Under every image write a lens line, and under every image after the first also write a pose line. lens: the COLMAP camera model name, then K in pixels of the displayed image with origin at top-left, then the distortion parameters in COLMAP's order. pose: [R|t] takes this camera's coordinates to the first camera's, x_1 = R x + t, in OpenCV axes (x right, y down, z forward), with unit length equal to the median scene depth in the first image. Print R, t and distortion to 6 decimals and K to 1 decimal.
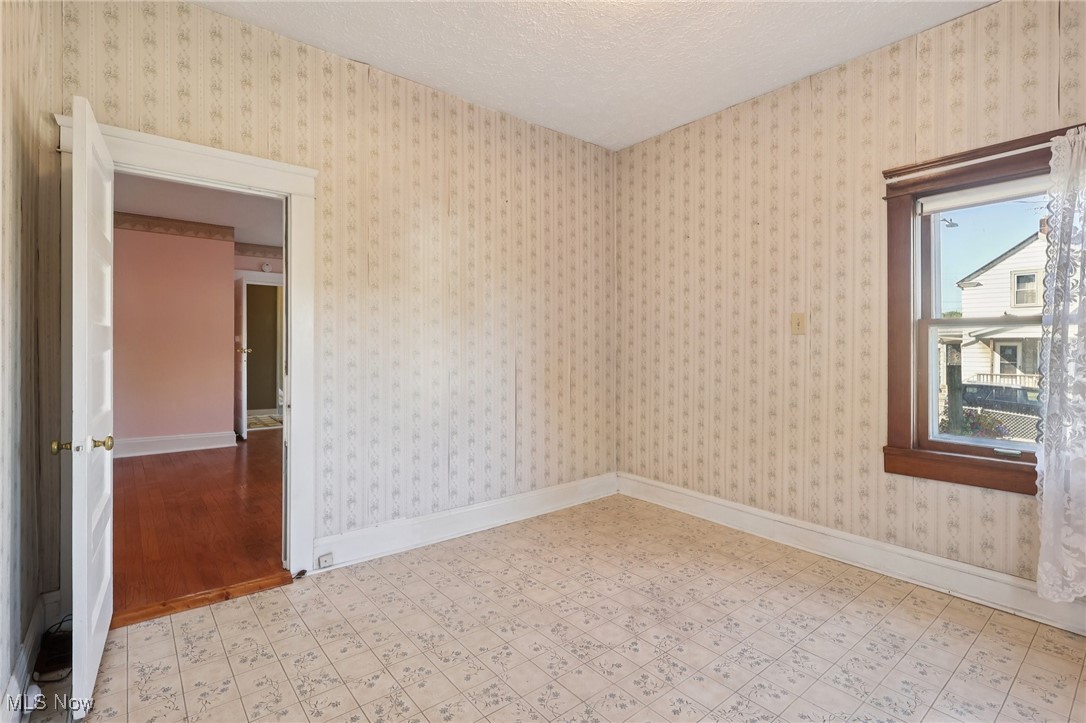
lens RADIAL K [[508.2, 0, 519.0], [0, 508.2, 348.8], [0, 0, 1]] dist [-0.007719, 0.004401]
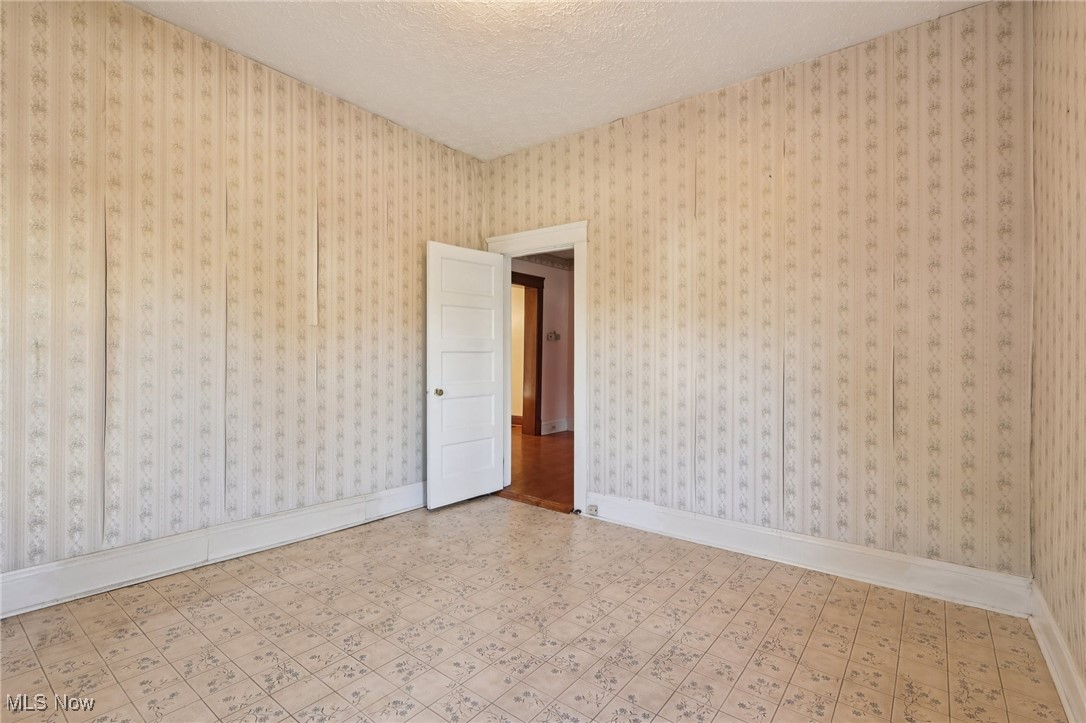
lens RADIAL K [[508.2, 0, 550.8], [0, 508.2, 362.8], [0, 0, 1]] dist [-0.007719, 0.004401]
pose [[0.245886, 0.011737, -0.969228, 0.849370], [-0.010717, 0.999898, 0.009389, 0.017305], [0.969240, 0.008078, 0.245987, 0.537290]]
